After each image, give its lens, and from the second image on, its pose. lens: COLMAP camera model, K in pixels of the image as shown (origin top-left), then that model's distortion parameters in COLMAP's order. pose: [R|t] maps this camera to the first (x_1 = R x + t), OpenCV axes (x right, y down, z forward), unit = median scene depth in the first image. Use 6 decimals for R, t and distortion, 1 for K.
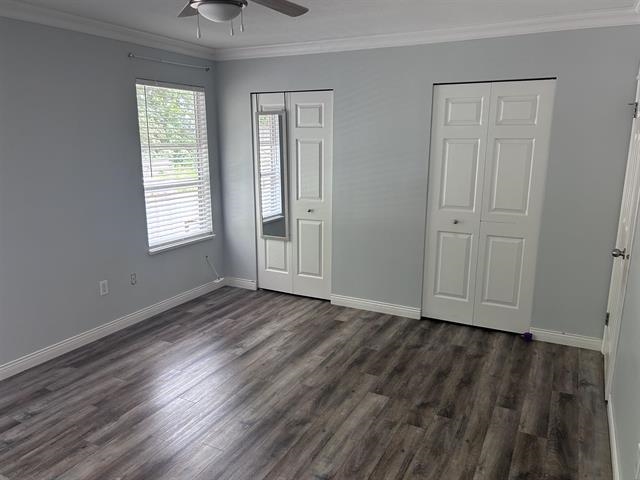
lens RADIAL K [[483.0, 0, 313.9], [0, 483.0, 239.5], [0, 0, 1]] dist [0.100486, -0.015149]
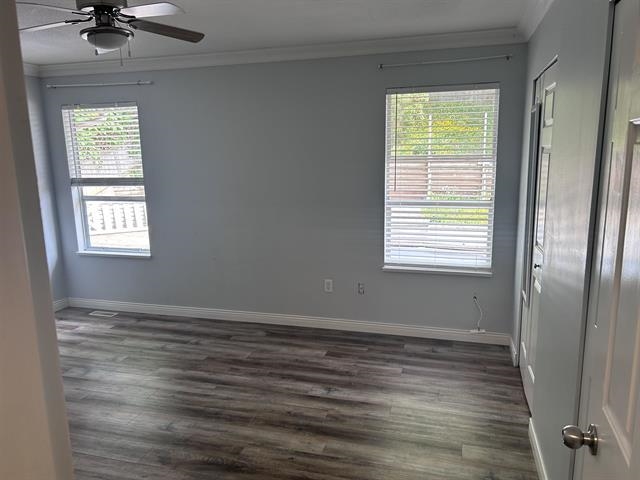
lens RADIAL K [[483.0, 0, 315.0], [0, 483.0, 241.8], [0, 0, 1]] dist [0.100486, -0.015149]
pose [[0.218652, 0.177327, -0.959555, 0.562510], [-0.190084, 0.972252, 0.136359, -0.133465], [0.957110, 0.152581, 0.246292, 0.649479]]
